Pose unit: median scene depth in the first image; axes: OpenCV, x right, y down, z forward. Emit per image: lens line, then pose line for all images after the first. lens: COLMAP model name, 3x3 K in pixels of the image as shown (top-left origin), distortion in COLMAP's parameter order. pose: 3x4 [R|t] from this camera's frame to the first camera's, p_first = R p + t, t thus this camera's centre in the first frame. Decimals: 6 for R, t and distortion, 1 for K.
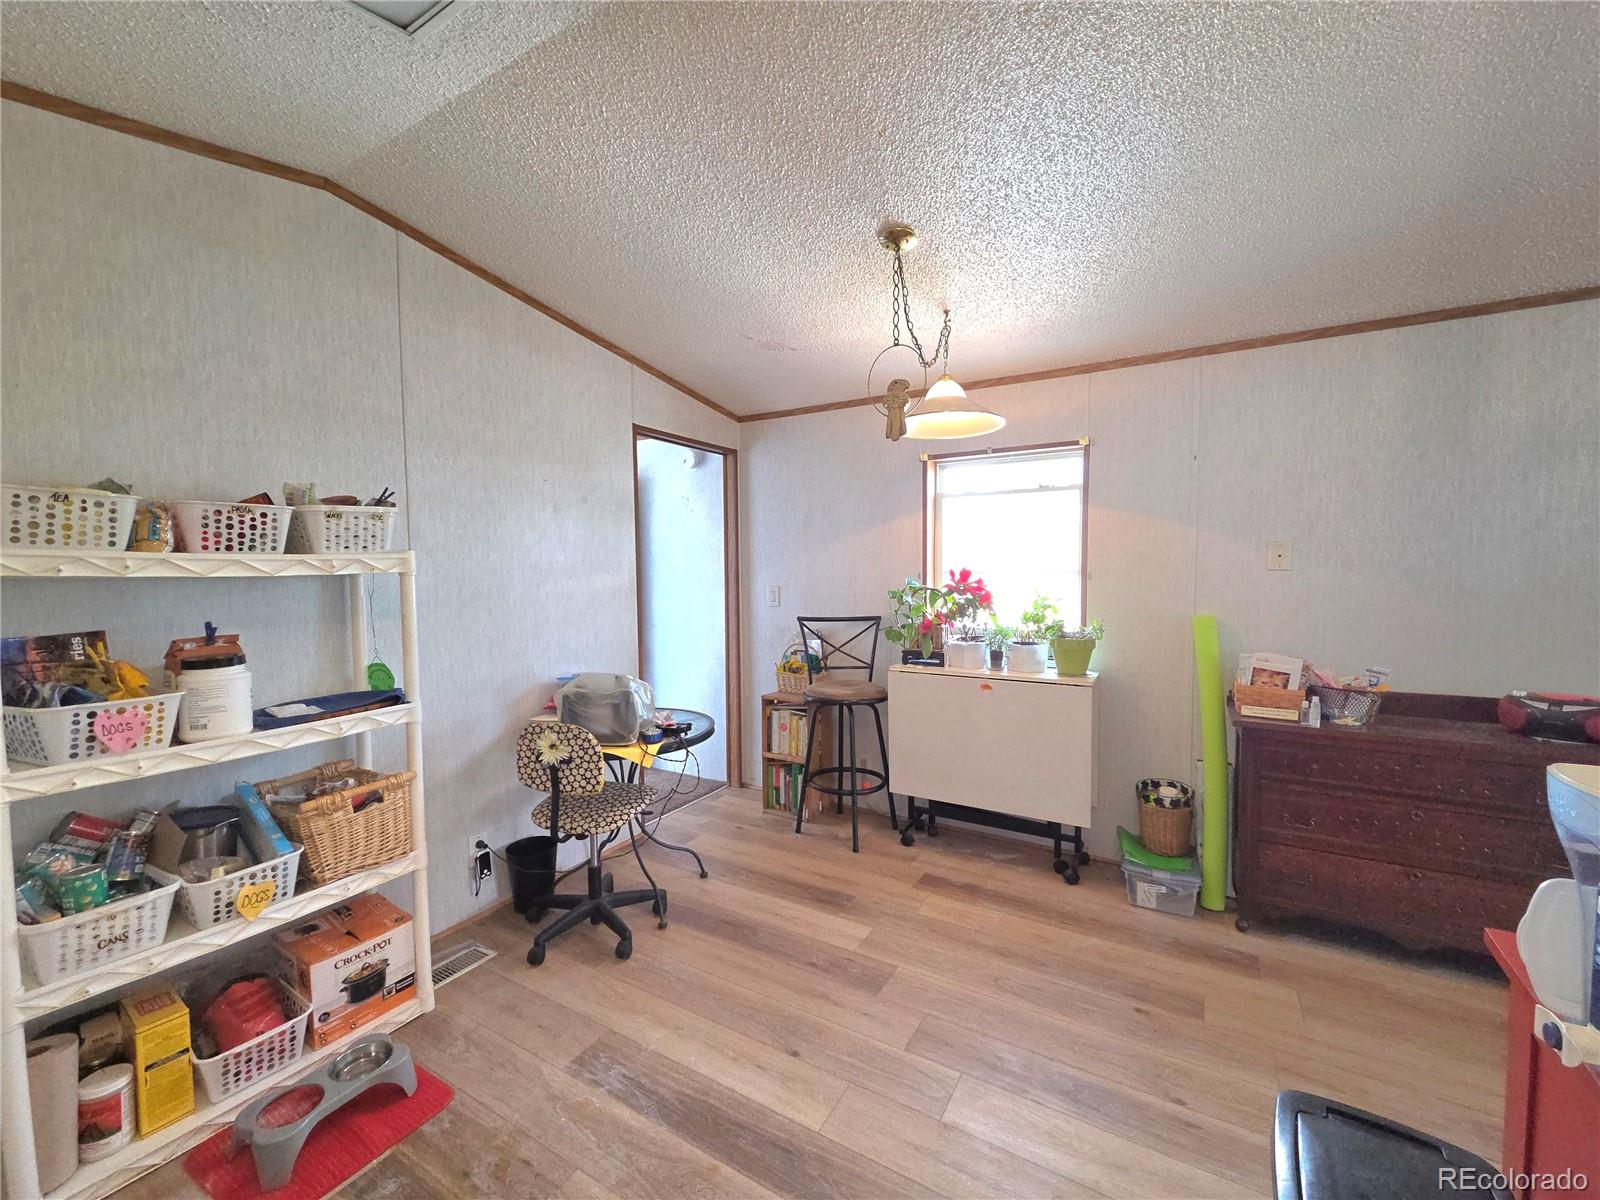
lens RADIAL K [[655.6, 0, 795.8], [0, 655.6, 601.6], [0, 0, 1]] dist [0.001929, -0.001226]
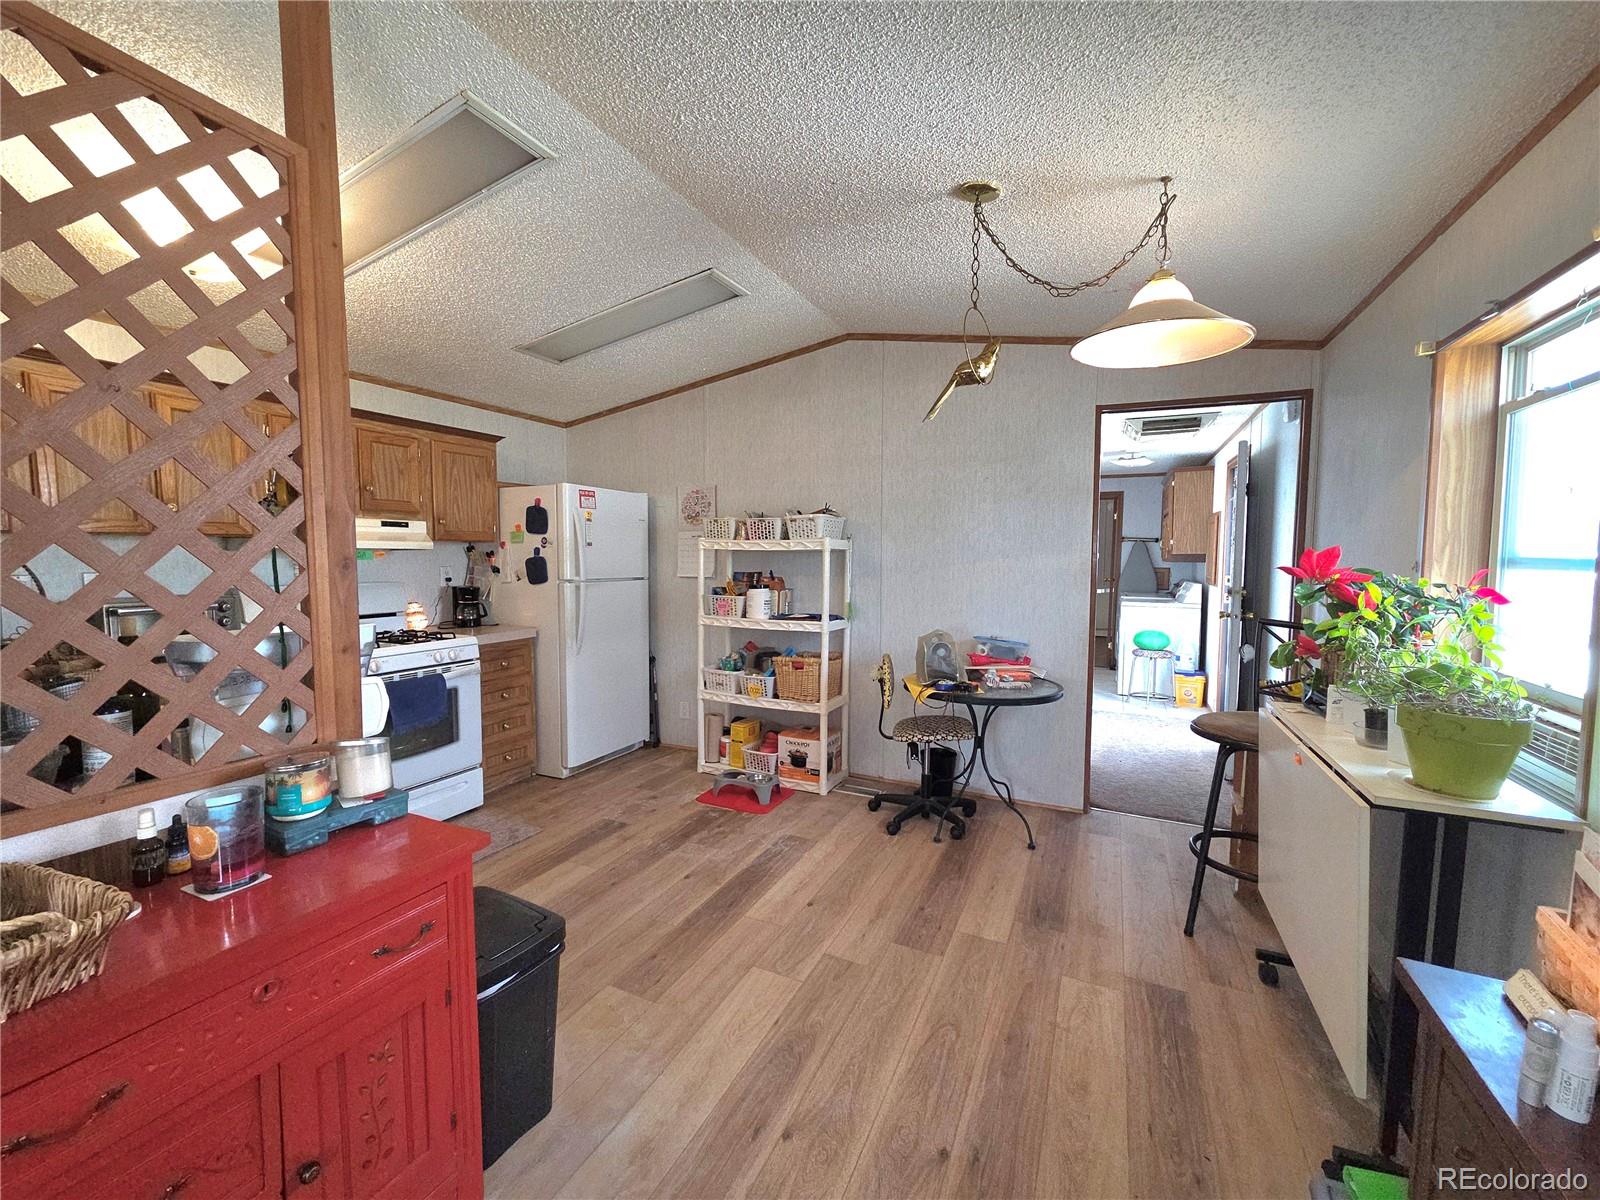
lens RADIAL K [[655.6, 0, 793.6], [0, 655.6, 601.7], [0, 0, 1]] dist [0.001929, -0.001226]
pose [[0.092370, 0.081511, -0.992383, 1.330558], [-0.060986, 0.995236, 0.076069, -0.036289], [0.993855, 0.053495, 0.096901, 0.824276]]
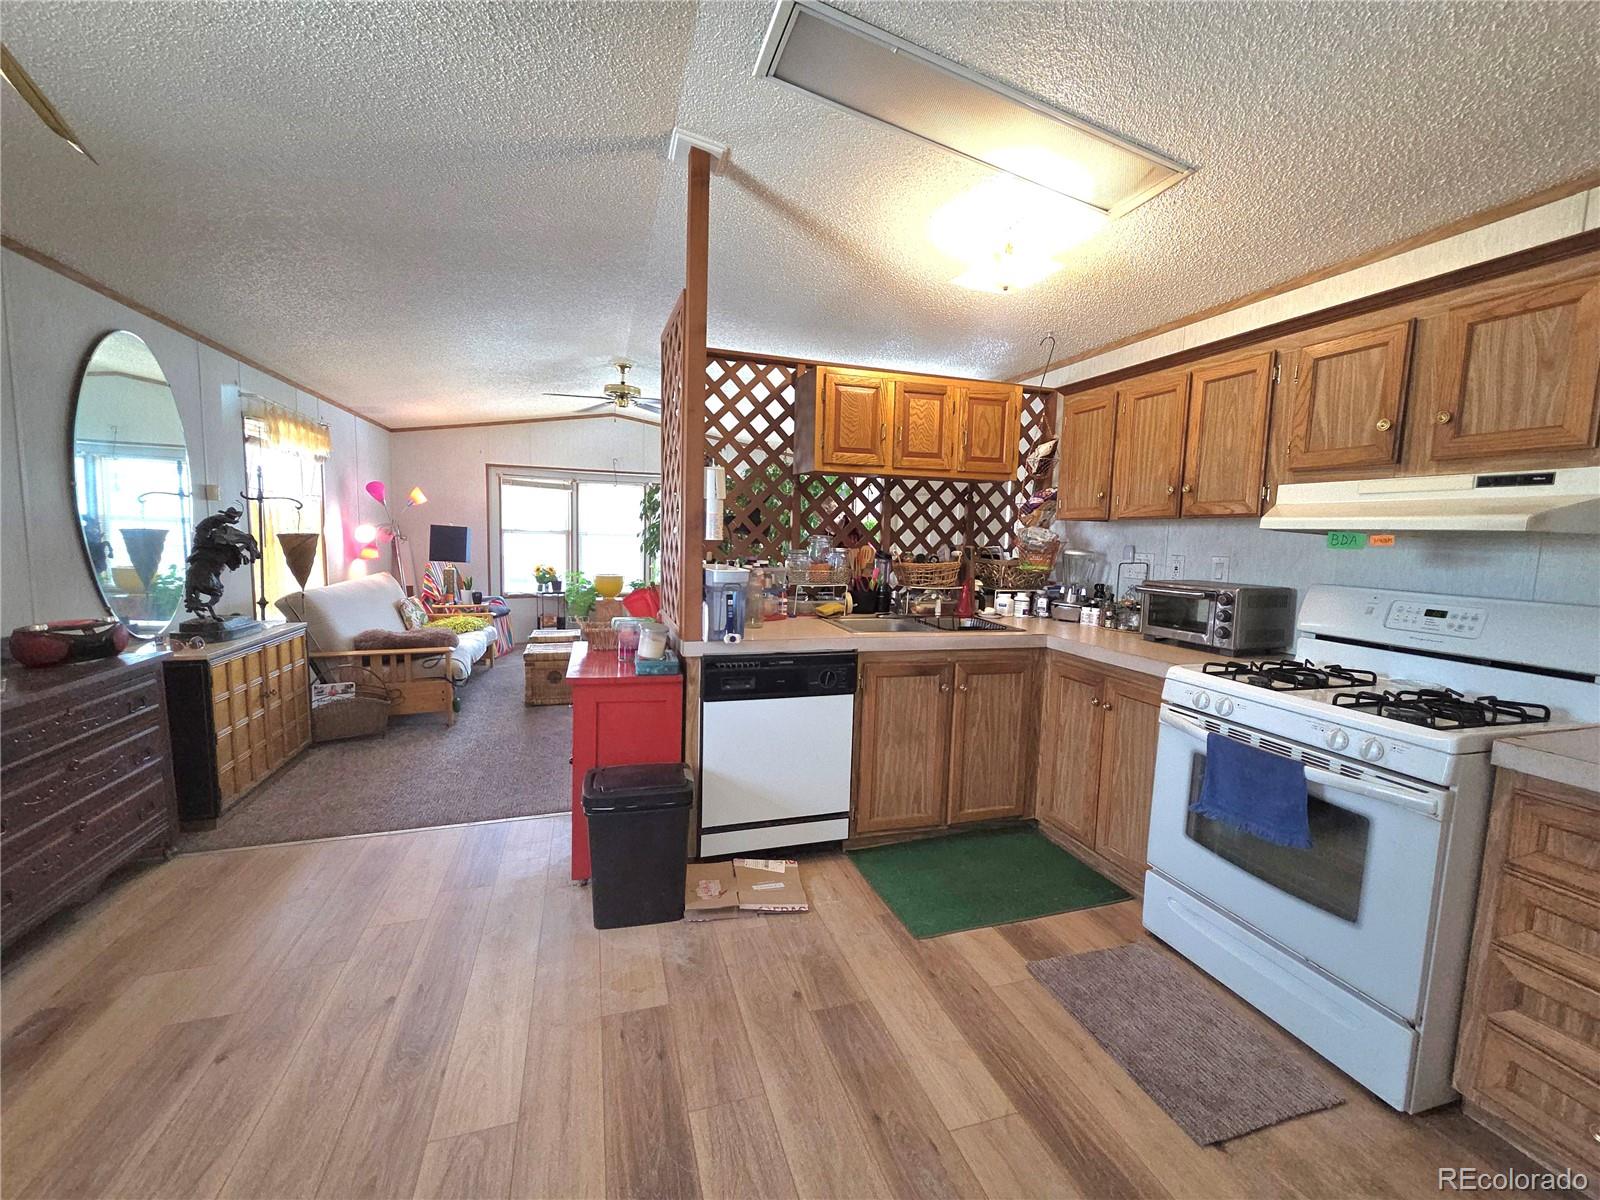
lens RADIAL K [[655.6, 0, 793.1], [0, 655.6, 596.8], [0, 0, 1]] dist [0.001929, -0.001226]
pose [[-0.751040, -0.076970, 0.655755, -0.531422], [0.016564, 0.990673, 0.135252, -0.023831], [-0.660049, 0.112441, -0.742760, 1.203173]]
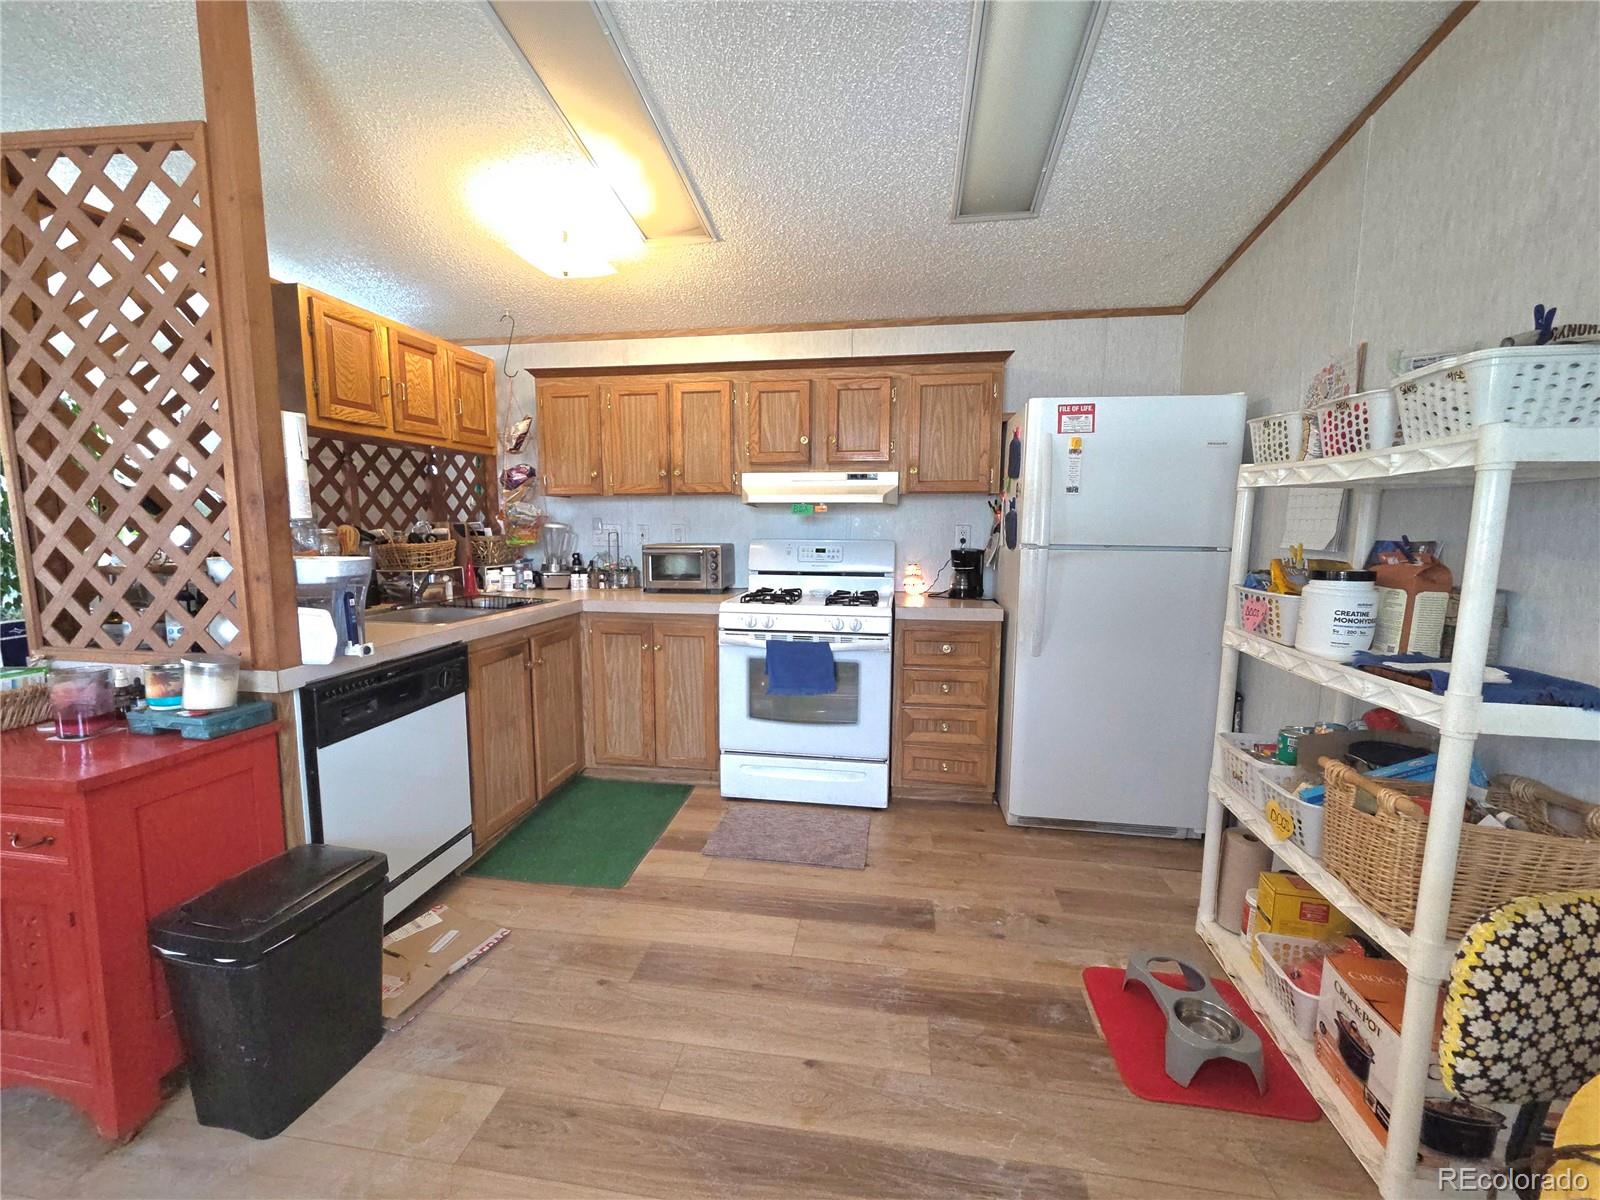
lens RADIAL K [[655.6, 0, 791.2], [0, 655.6, 599.1], [0, 0, 1]] dist [0.001929, -0.001226]
pose [[-0.926132, 0.050176, -0.373846, 0.173524], [-0.016320, 0.984854, 0.172614, -0.021766], [0.376845, 0.165964, -0.911287, 1.433129]]
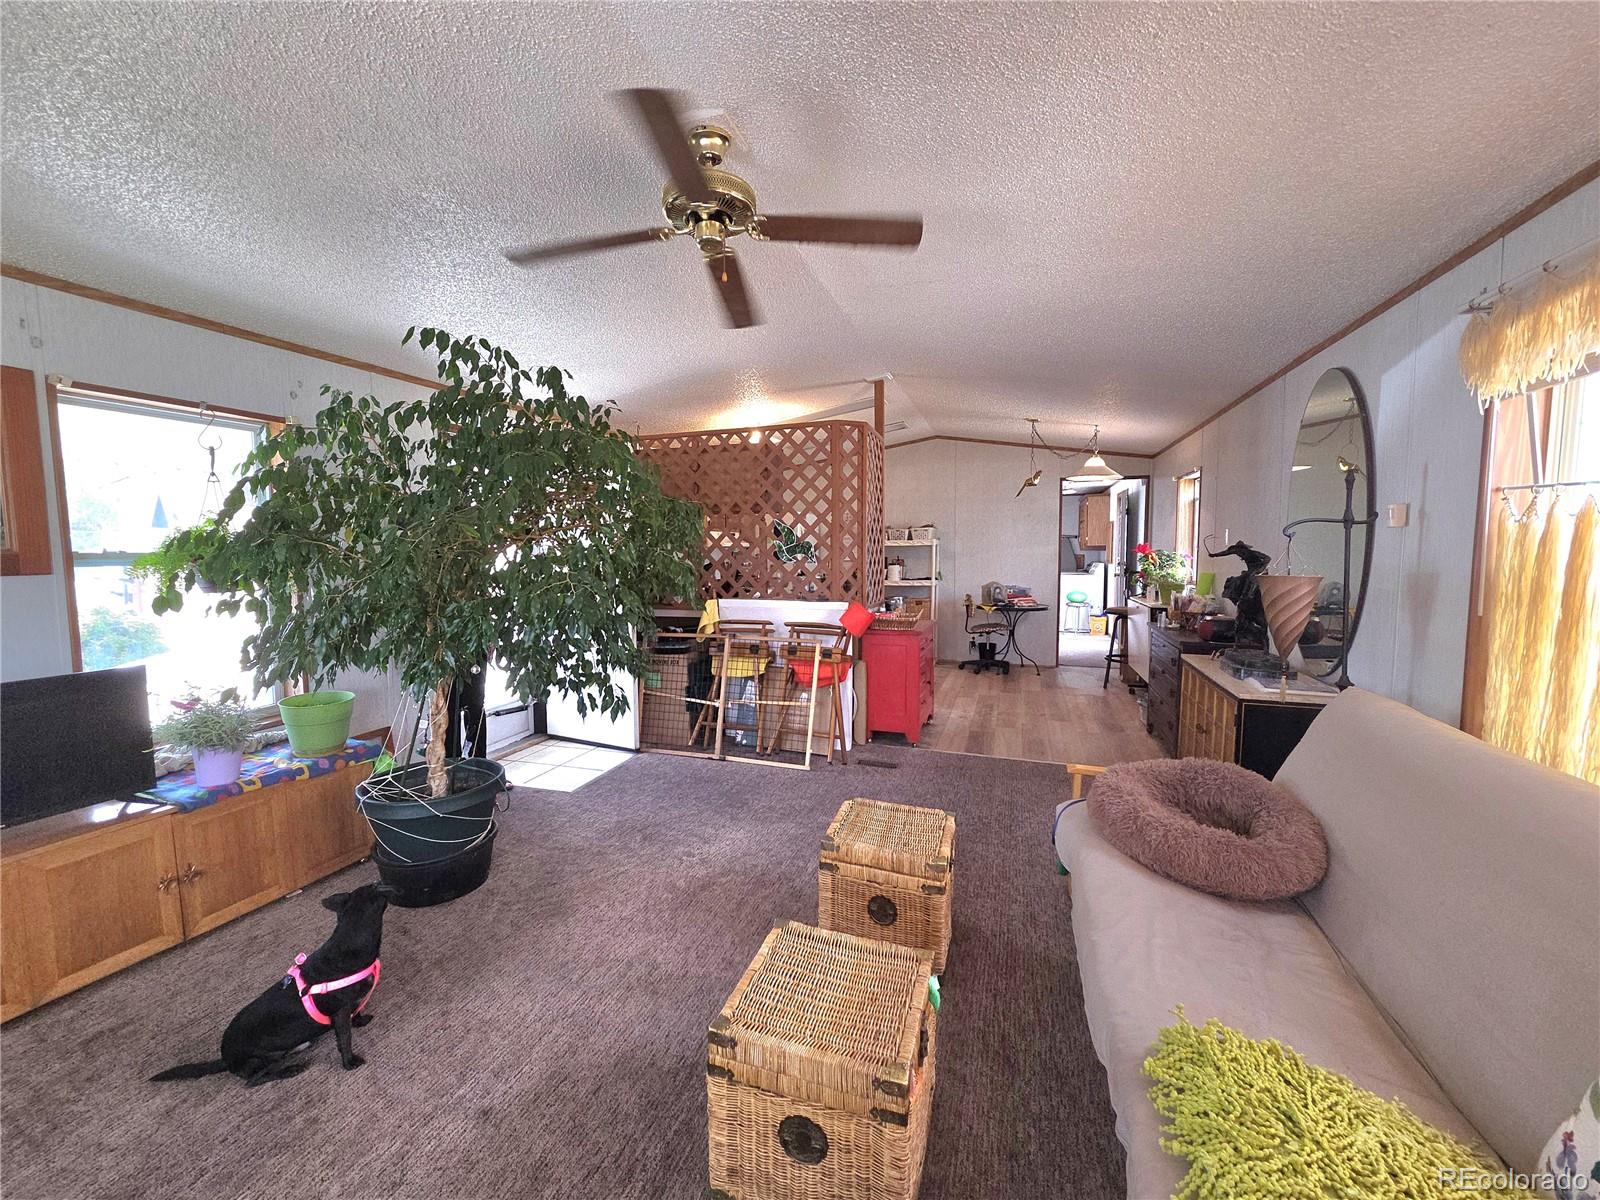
lens RADIAL K [[655.6, 0, 798.6], [0, 655.6, 599.0], [0, 0, 1]] dist [0.001929, -0.001226]
pose [[0.219991, 0.083018, -0.971963, 3.139463], [-0.052804, 0.995925, 0.073114, 0.033379], [0.974072, 0.035240, 0.223478, -0.606734]]
